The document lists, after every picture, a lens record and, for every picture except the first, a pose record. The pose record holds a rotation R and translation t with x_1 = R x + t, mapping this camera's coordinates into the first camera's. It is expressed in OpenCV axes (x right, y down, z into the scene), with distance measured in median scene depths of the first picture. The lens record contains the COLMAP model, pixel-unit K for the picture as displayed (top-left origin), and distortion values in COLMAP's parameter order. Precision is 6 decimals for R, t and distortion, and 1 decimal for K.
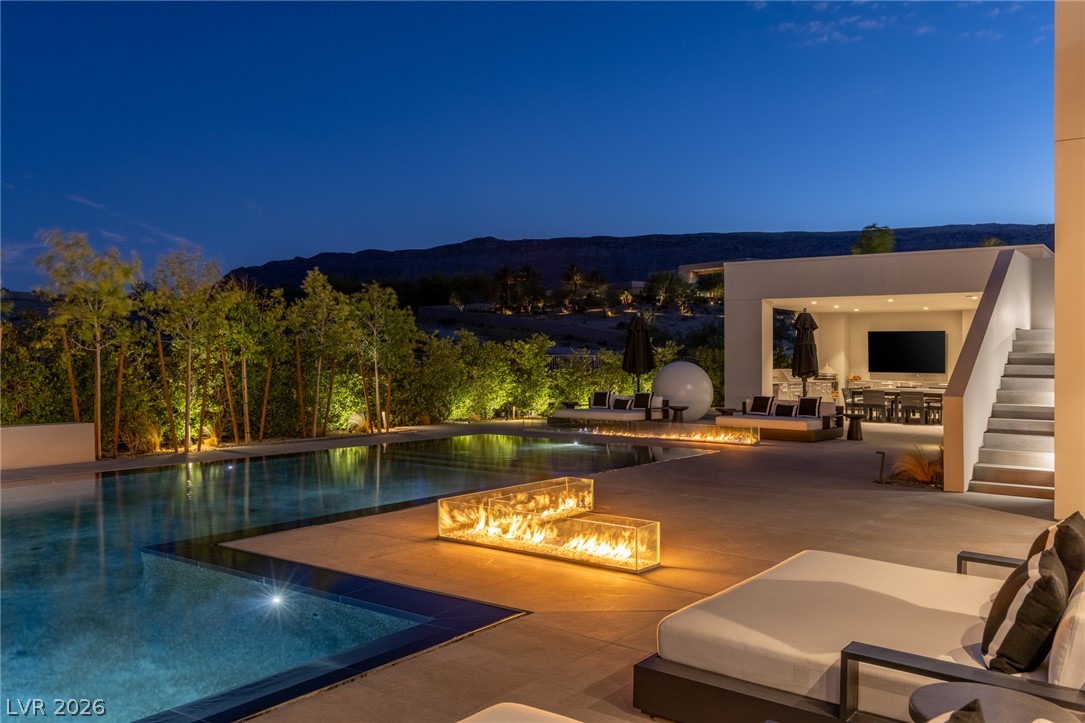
lens RADIAL K [[890.6, 0, 552.3], [0, 890.6, 407.5], [0, 0, 1]] dist [-0.023980, 0.010856]
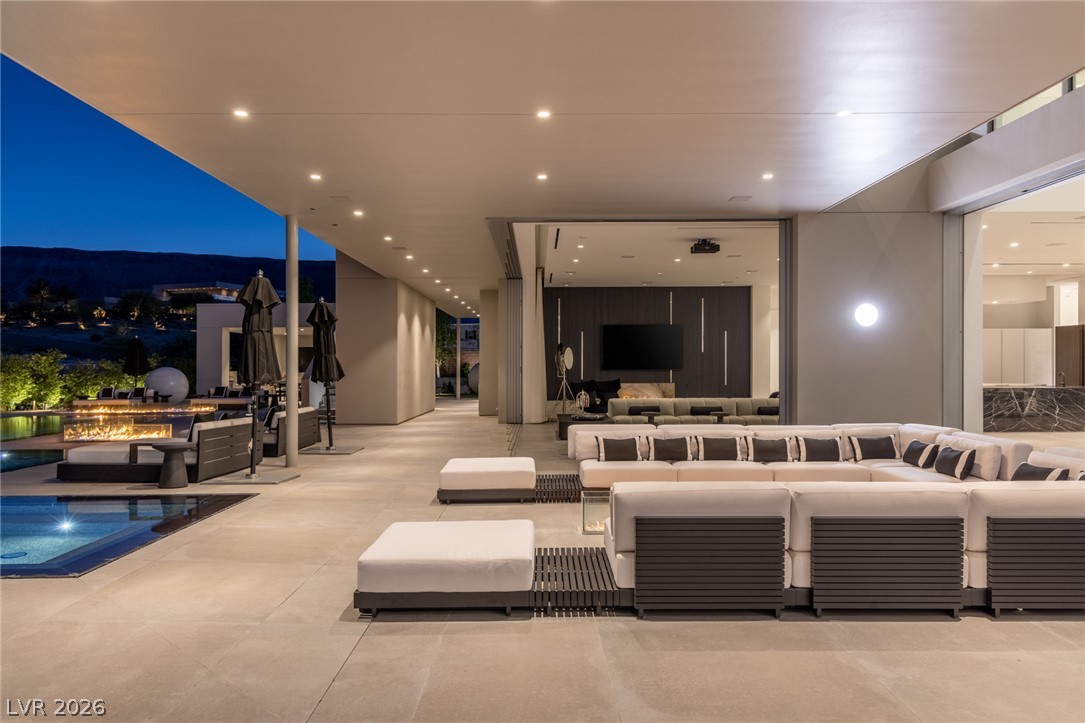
lens RADIAL K [[754.5, 0, 534.7], [0, 754.5, 340.0], [0, 0, 1]] dist [0.011191, 0.001848]
pose [[0.819240, 0.006794, 0.573411, -0.088763], [0.044233, 0.996202, -0.075000, 0.029891], [-0.571743, 0.086807, 0.815828, -0.466219]]
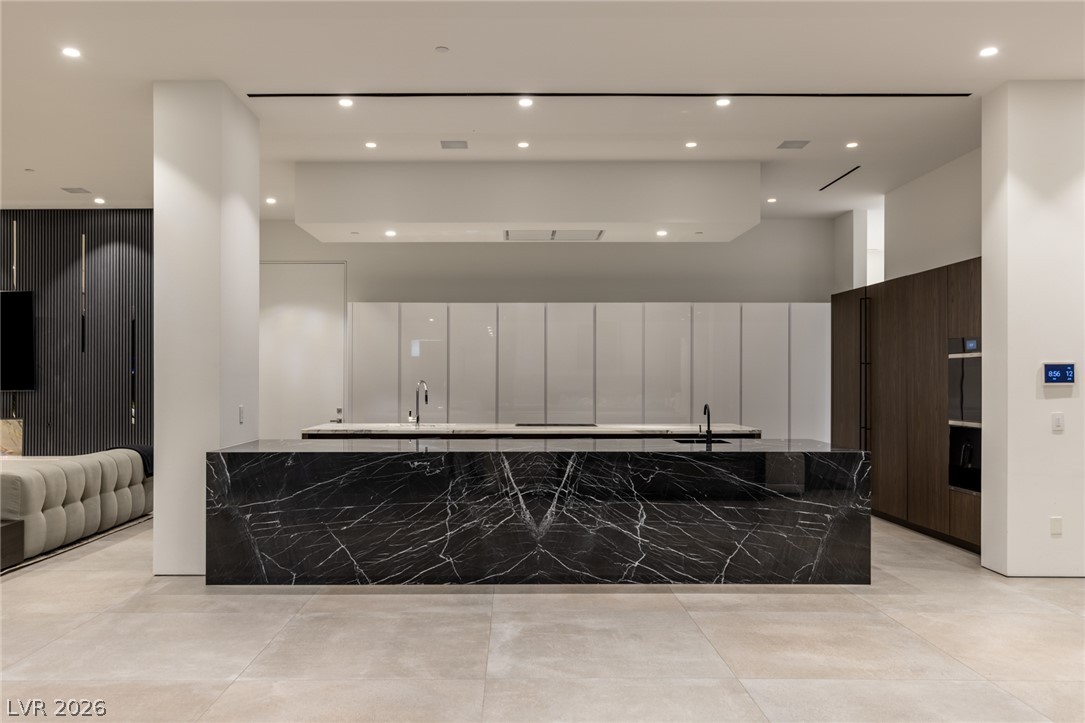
lens RADIAL K [[878.5, 0, 521.7], [0, 878.5, 380.9], [0, 0, 1]] dist [0.013100, 0.007740]
pose [[0.817802, -0.013239, 0.575348, 0.584101], [0.041488, 0.998490, -0.035997, 0.028245], [-0.574003, 0.053308, 0.817116, -0.360724]]
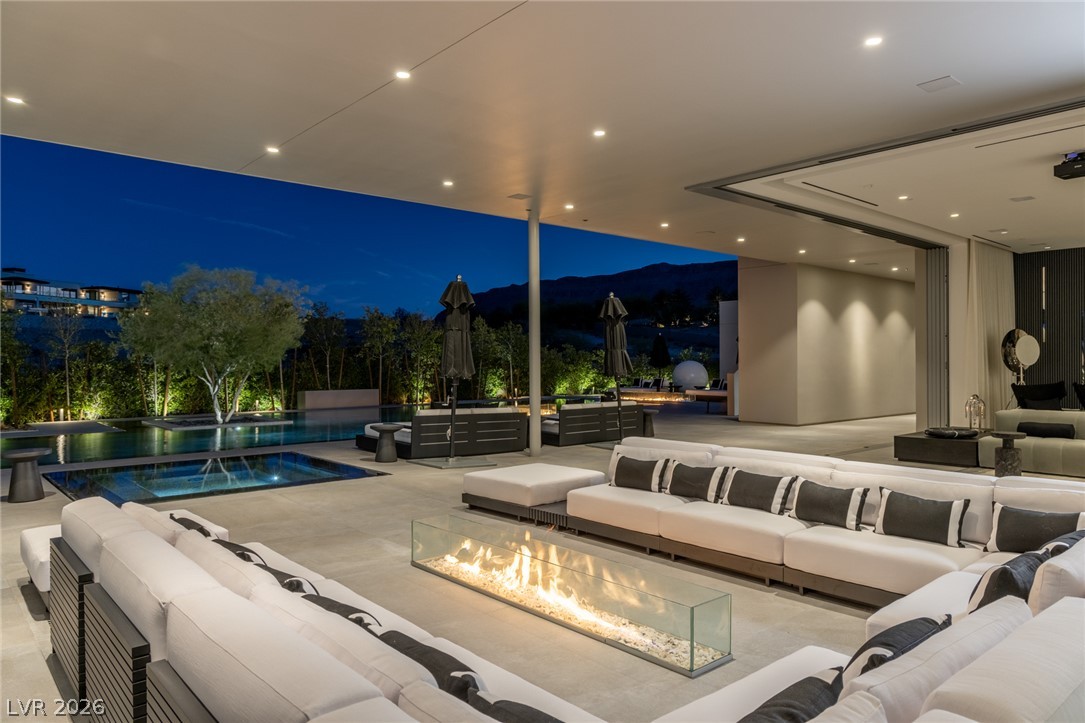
lens RADIAL K [[725.8, 0, 544.3], [0, 725.8, 355.9], [0, 0, 1]] dist [0.004806, -0.000692]
pose [[0.972821, -0.013965, -0.231135, 0.208582], [-0.000840, 0.997960, -0.063832, 0.031003], [0.231555, 0.062291, 0.970825, -0.453953]]
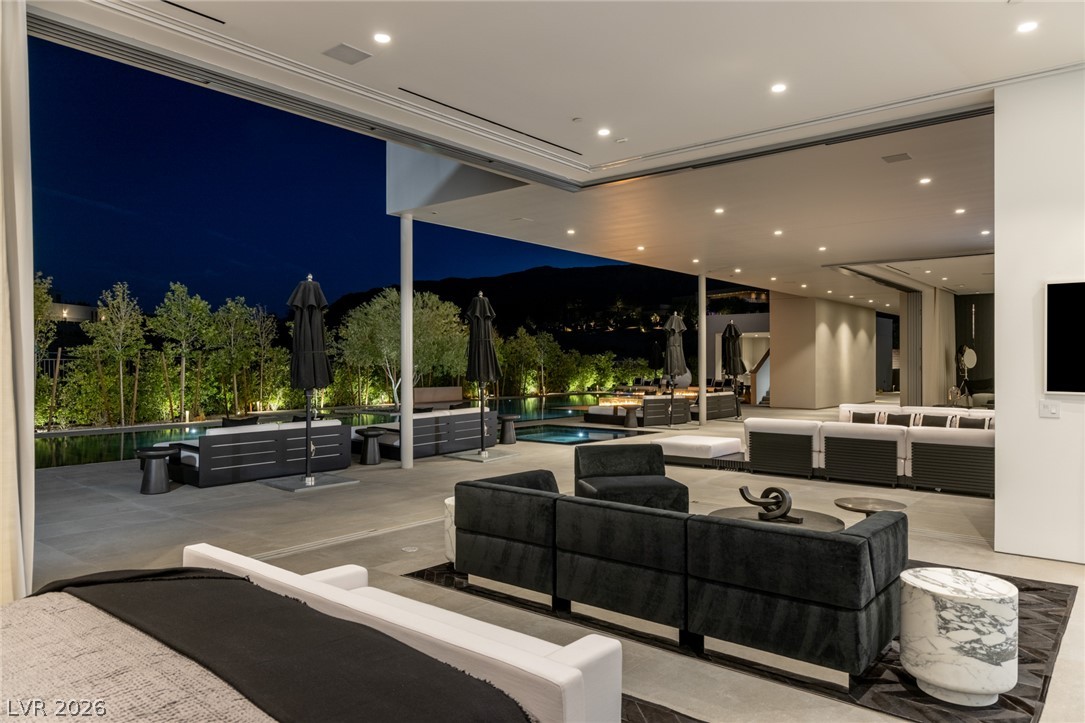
lens RADIAL K [[725.8, 0, 543.2], [0, 725.8, 356.8], [0, 0, 1]] dist [0.004806, -0.000692]
pose [[0.997183, -0.010835, -0.074220, -0.045912], [0.006018, 0.997878, -0.064825, 0.045058], [0.074765, 0.064196, 0.995133, -0.792903]]
